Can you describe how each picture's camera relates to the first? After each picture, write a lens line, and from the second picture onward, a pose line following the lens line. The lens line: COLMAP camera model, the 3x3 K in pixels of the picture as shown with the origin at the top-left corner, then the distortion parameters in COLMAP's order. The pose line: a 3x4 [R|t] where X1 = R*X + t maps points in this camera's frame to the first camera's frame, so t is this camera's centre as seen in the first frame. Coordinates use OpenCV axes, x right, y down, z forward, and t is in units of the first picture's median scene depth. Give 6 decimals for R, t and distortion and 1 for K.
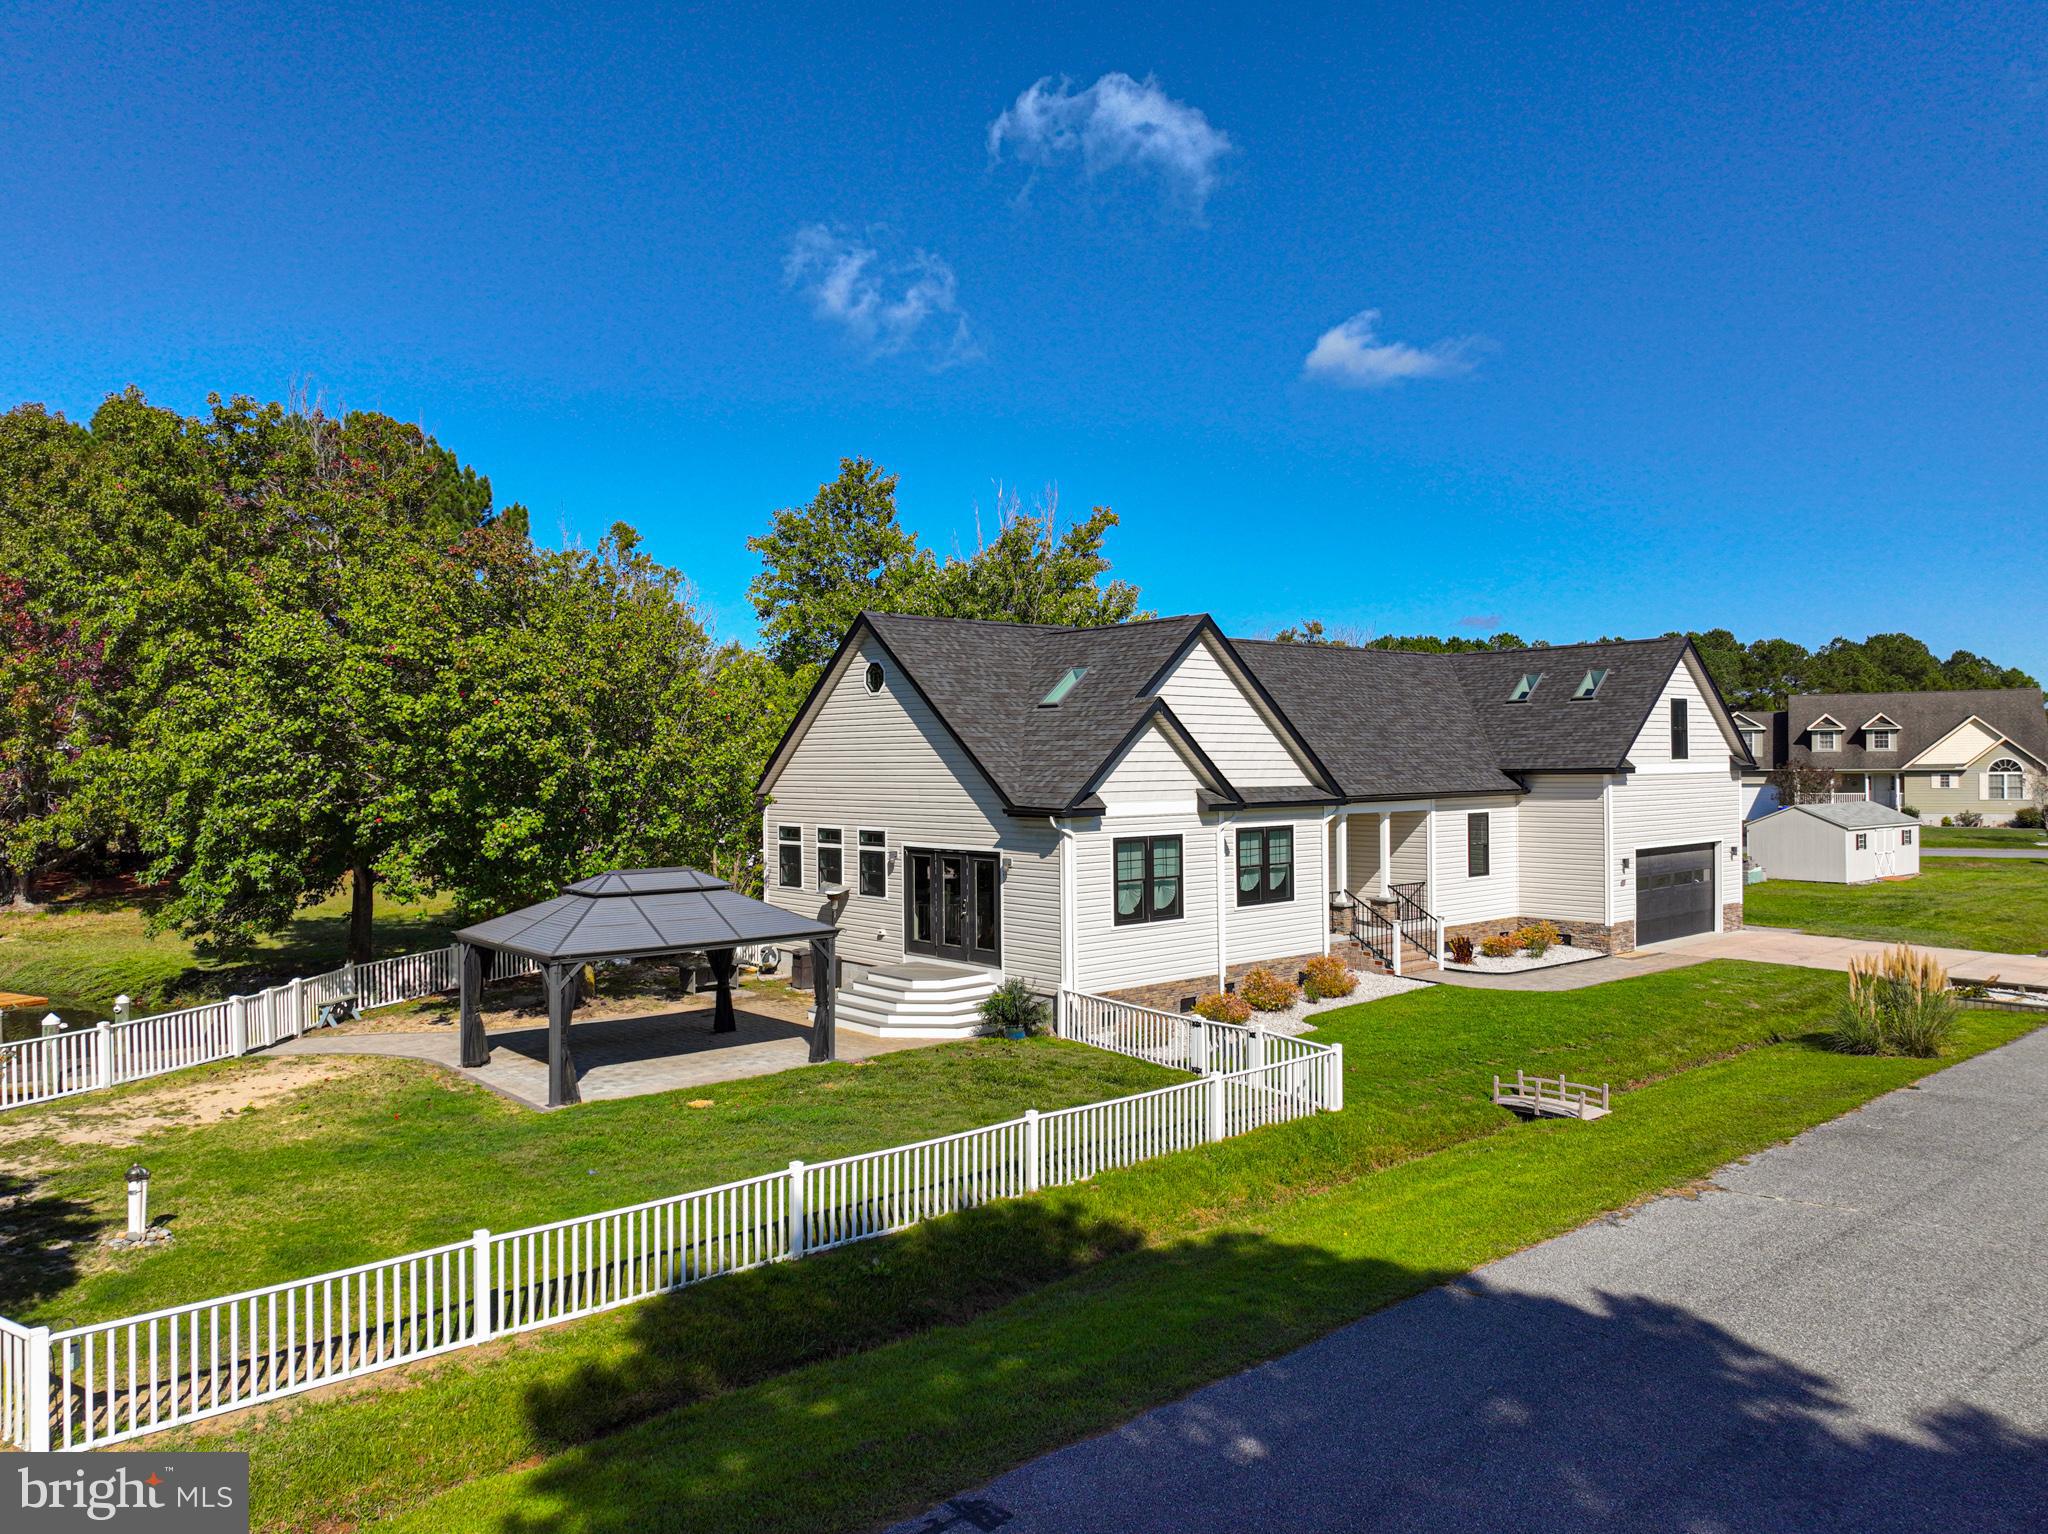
lens RADIAL K [[1447.0, 0, 1027.8], [0, 1447.0, 768.4], [0, 0, 1]] dist [-0.002561, 0.021897]
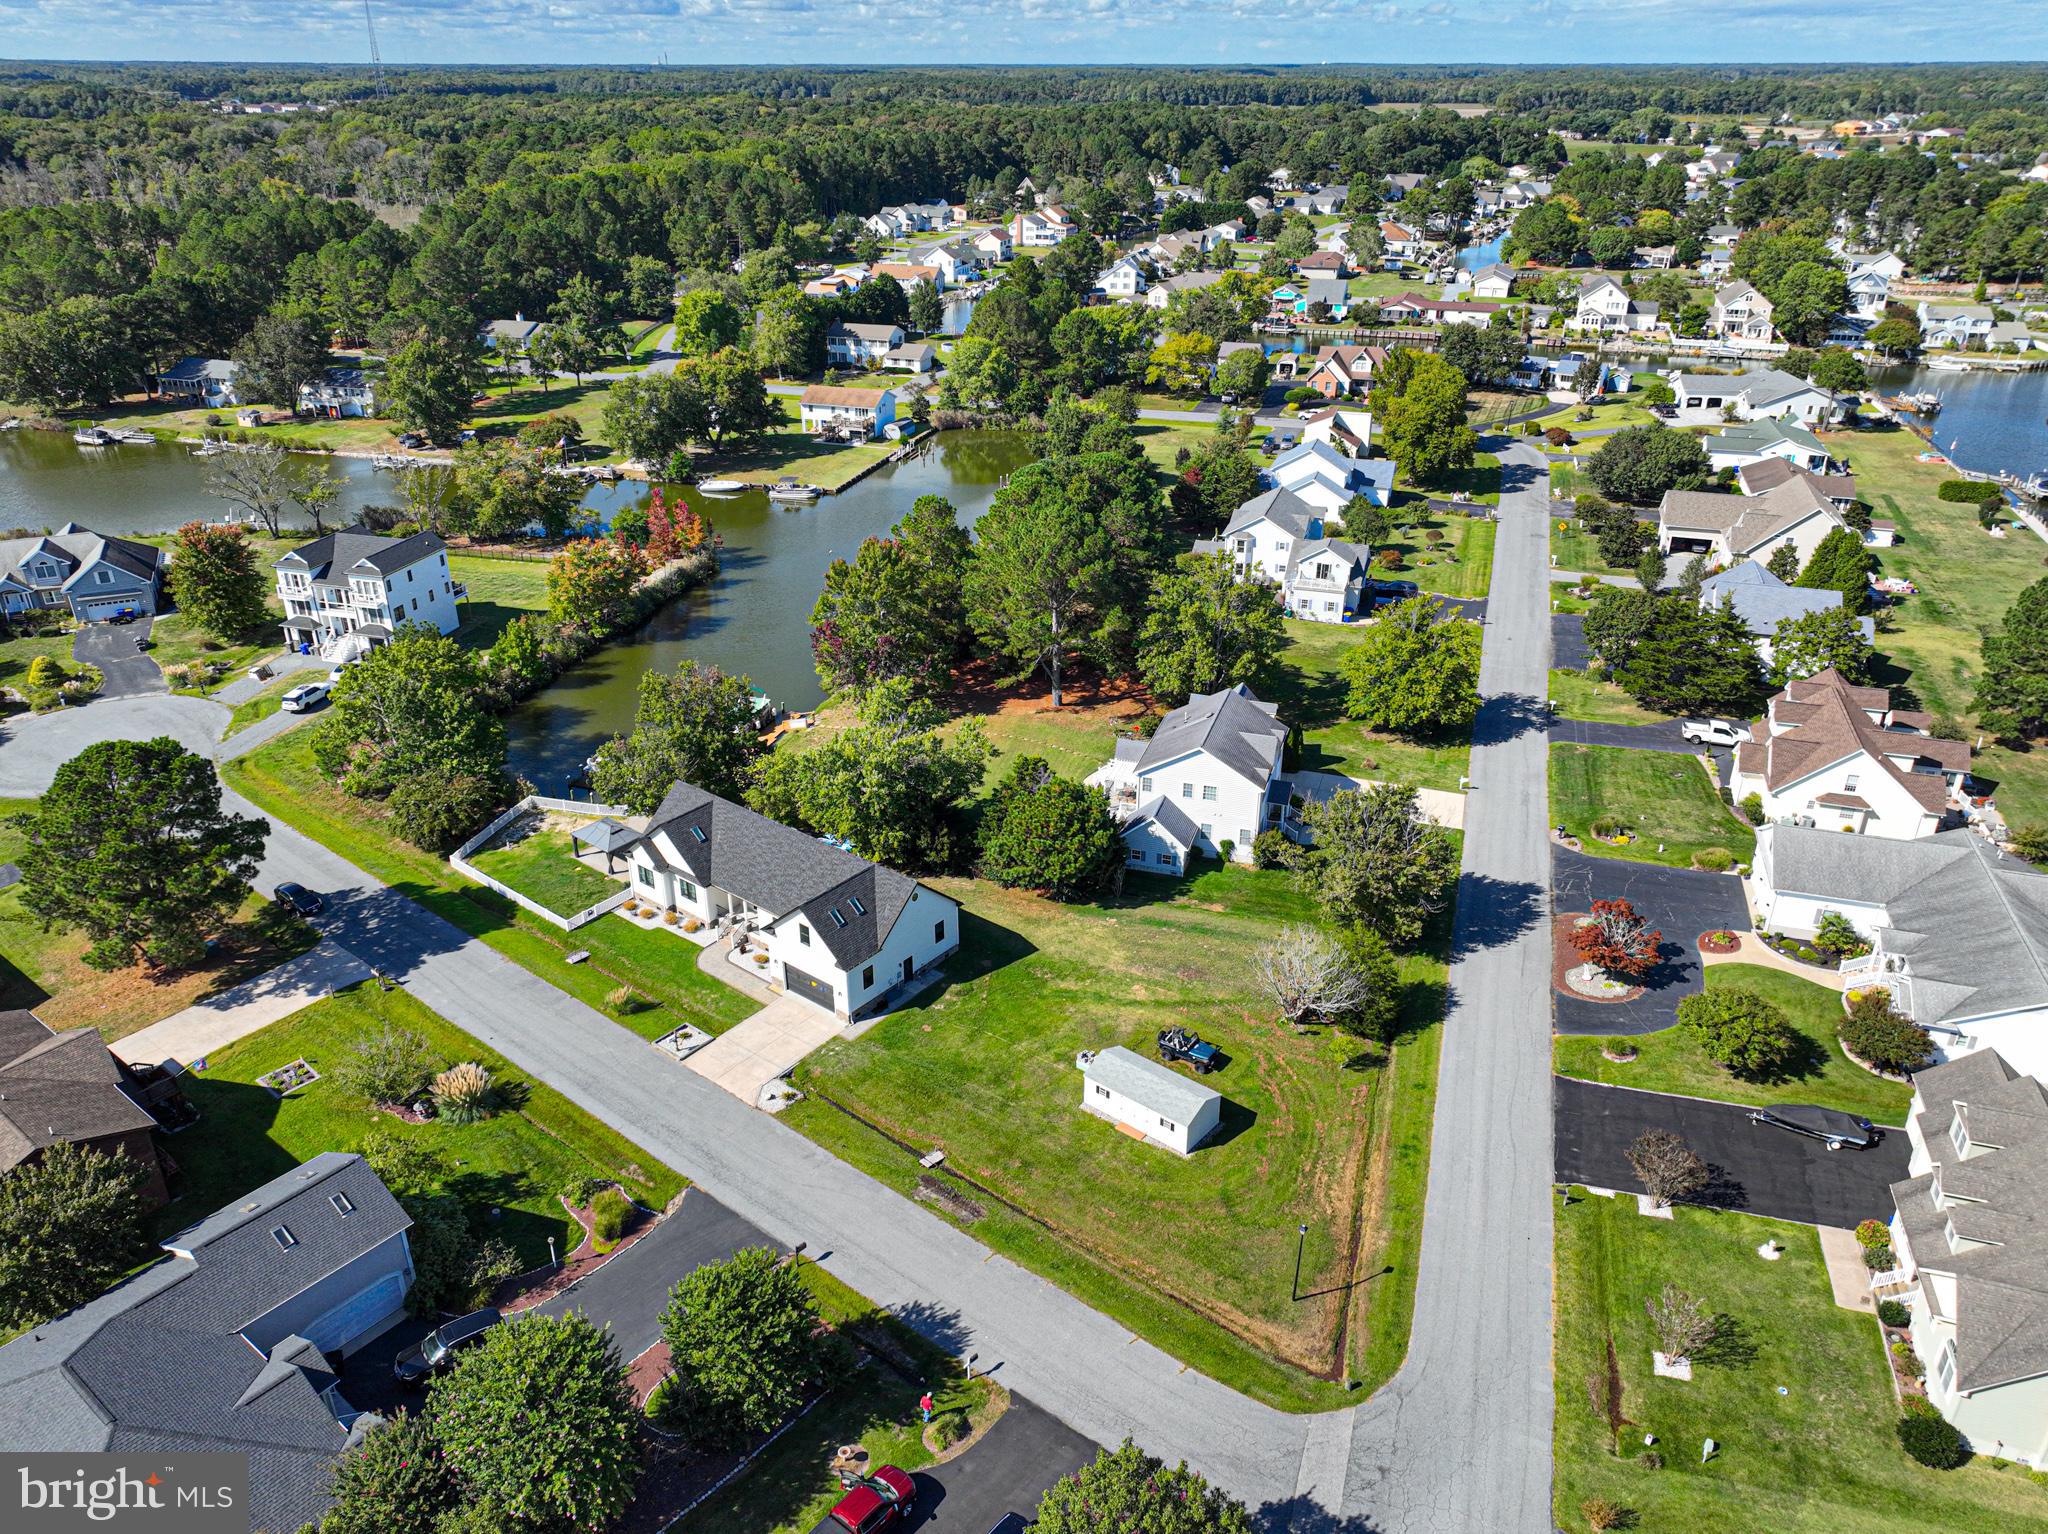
lens RADIAL K [[1470.0, 0, 1025.3], [0, 1470.0, 766.3], [0, 0, 1]] dist [-0.004535, 0.023143]
pose [[0.173989, 0.438450, -0.881754, 3.486050], [-0.005096, 0.895800, 0.444429, -1.886868], [0.984734, -0.072833, 0.158094, 1.301180]]
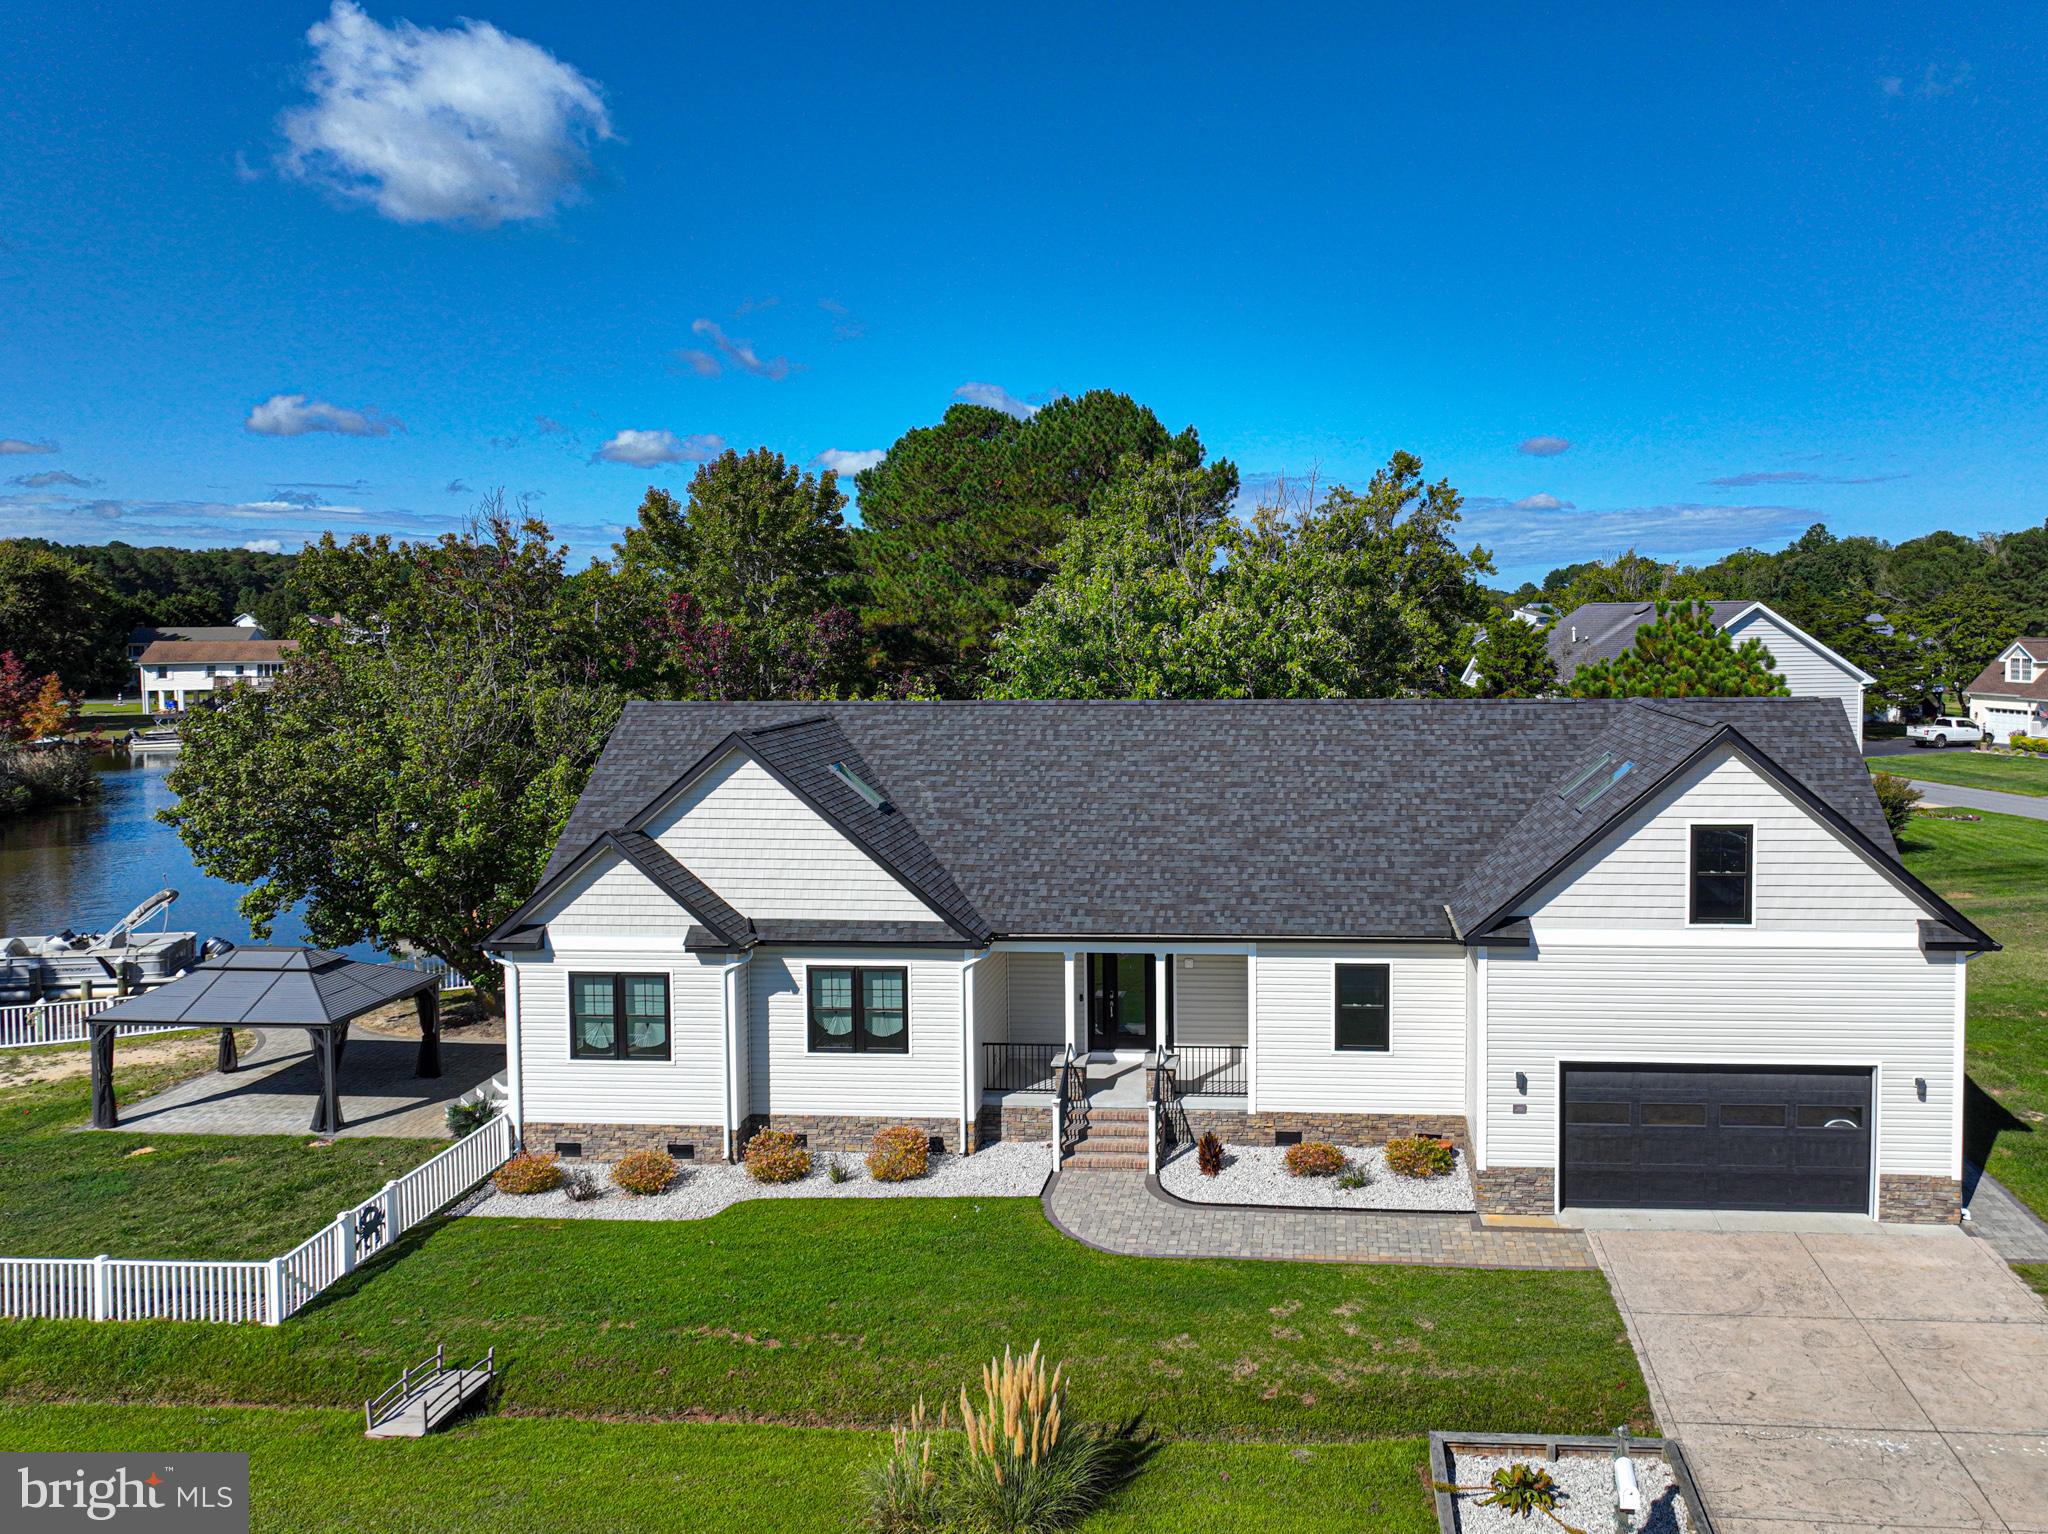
lens RADIAL K [[1517.9, 0, 1226.3], [0, 1517.9, 690.8], [0, 0, 1]] dist [-0.000916, 0.009582]
pose [[0.701388, 0.043009, -0.711481, 0.984920], [-0.004341, 0.998417, 0.056075, -0.181134], [0.712767, -0.036241, 0.700464, 0.536684]]
